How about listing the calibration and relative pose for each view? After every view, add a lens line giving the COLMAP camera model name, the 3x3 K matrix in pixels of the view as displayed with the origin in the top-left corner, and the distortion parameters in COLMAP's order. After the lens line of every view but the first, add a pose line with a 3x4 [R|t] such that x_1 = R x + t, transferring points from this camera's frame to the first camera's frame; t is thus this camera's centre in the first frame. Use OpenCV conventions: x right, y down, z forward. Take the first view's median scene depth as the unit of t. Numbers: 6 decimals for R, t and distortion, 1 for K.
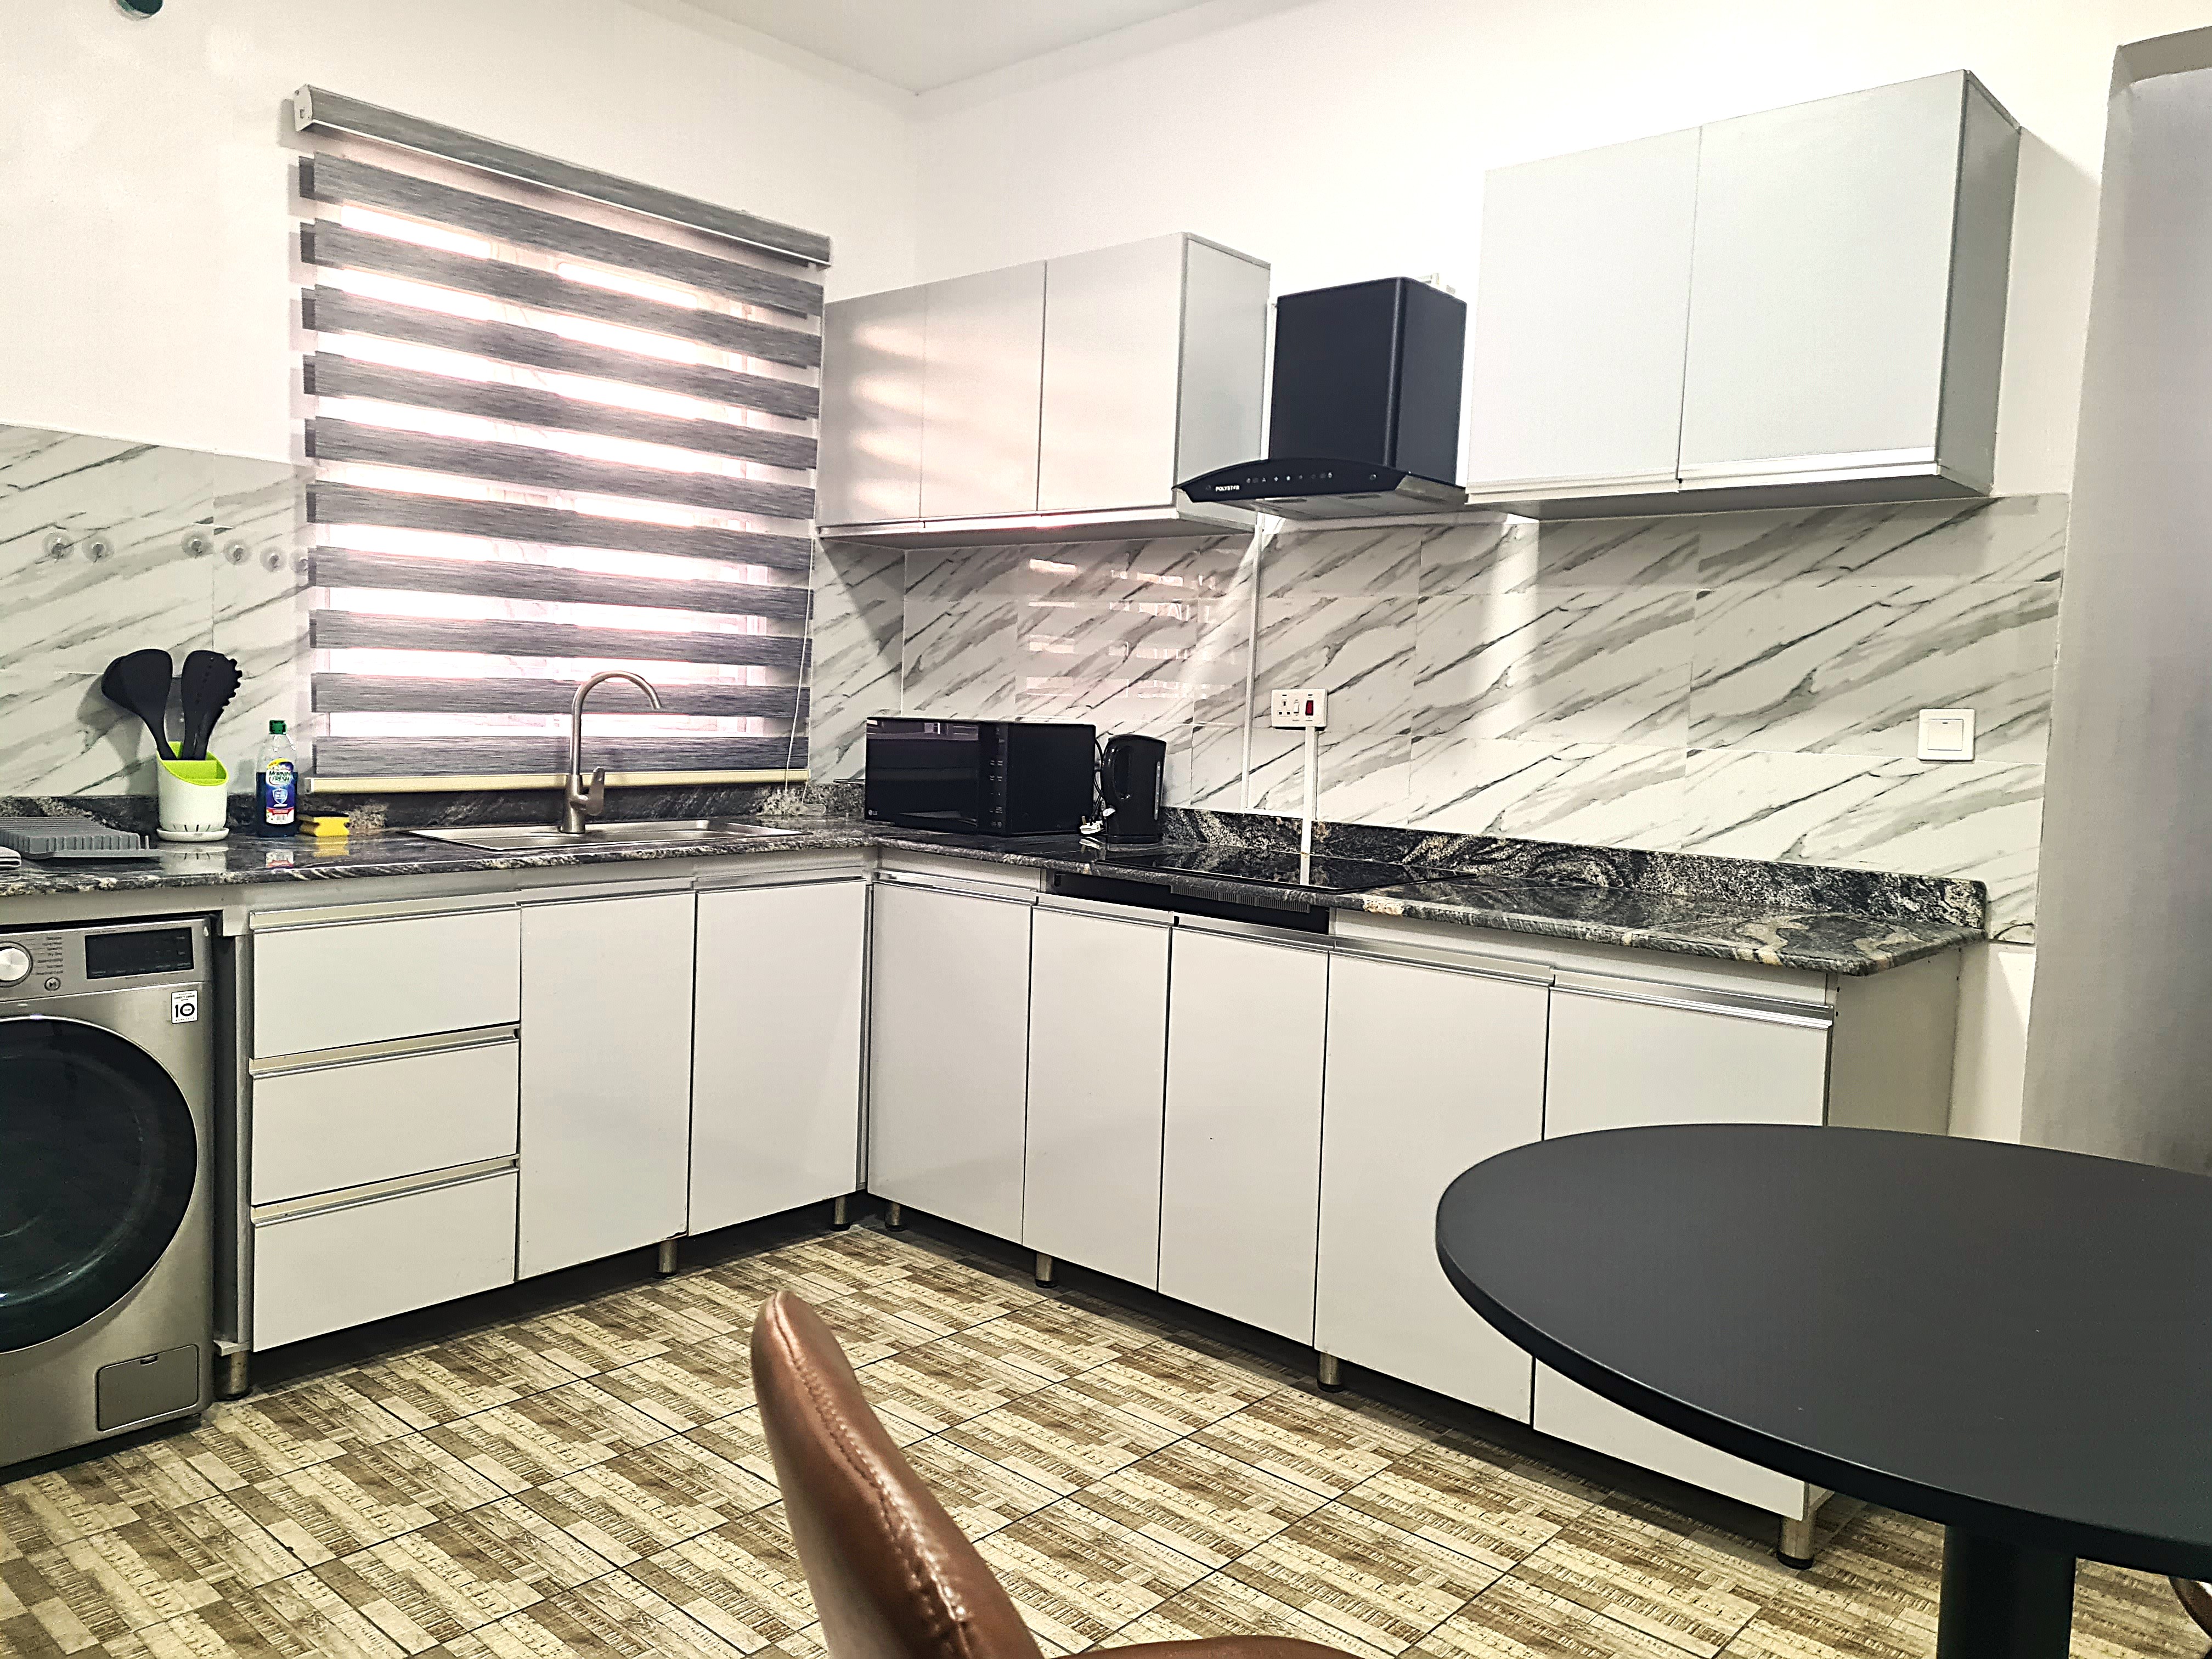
lens RADIAL K [[1651.6, 0, 1105.9], [0, 1651.6, 821.3], [0, 0, 1]] dist [0.082049, -0.073594]
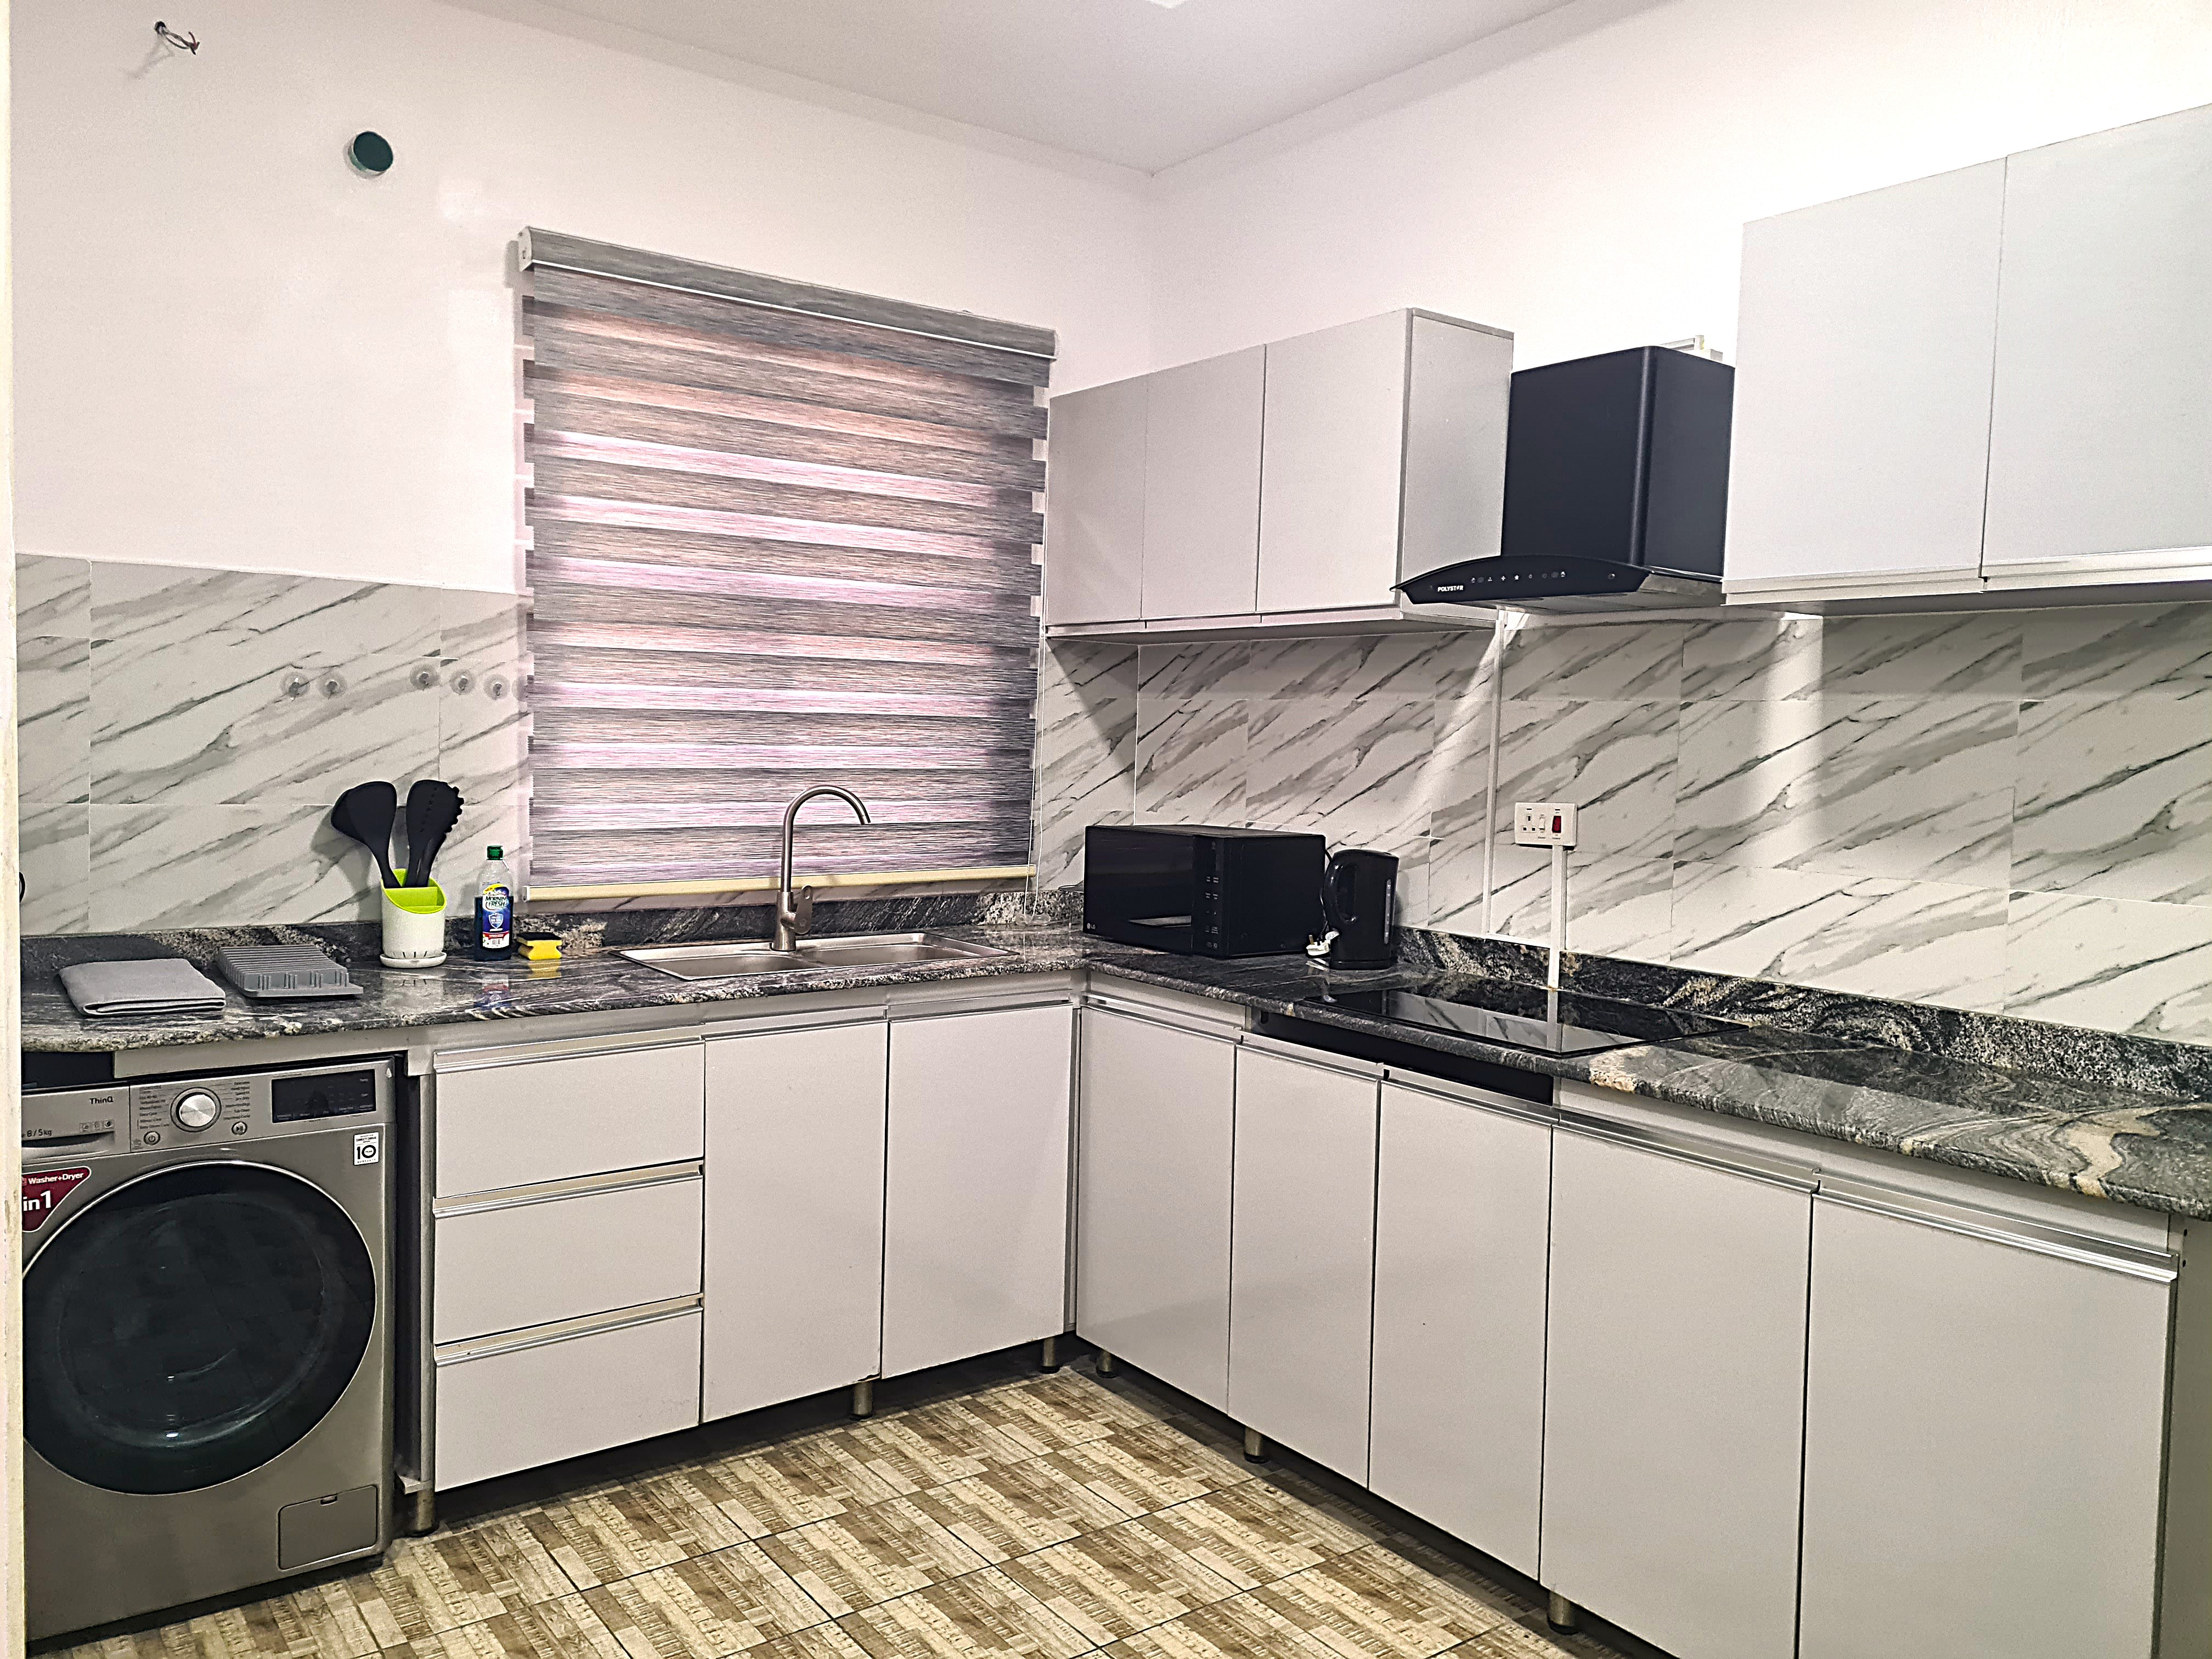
lens RADIAL K [[1651.6, 0, 1105.9], [0, 1651.6, 821.3], [0, 0, 1]] dist [0.082049, -0.073594]
pose [[0.978685, 0.001144, -0.205366, 0.076096], [-0.005633, 0.999758, -0.021272, -0.054880], [0.205292, 0.021975, 0.978454, 0.083191]]
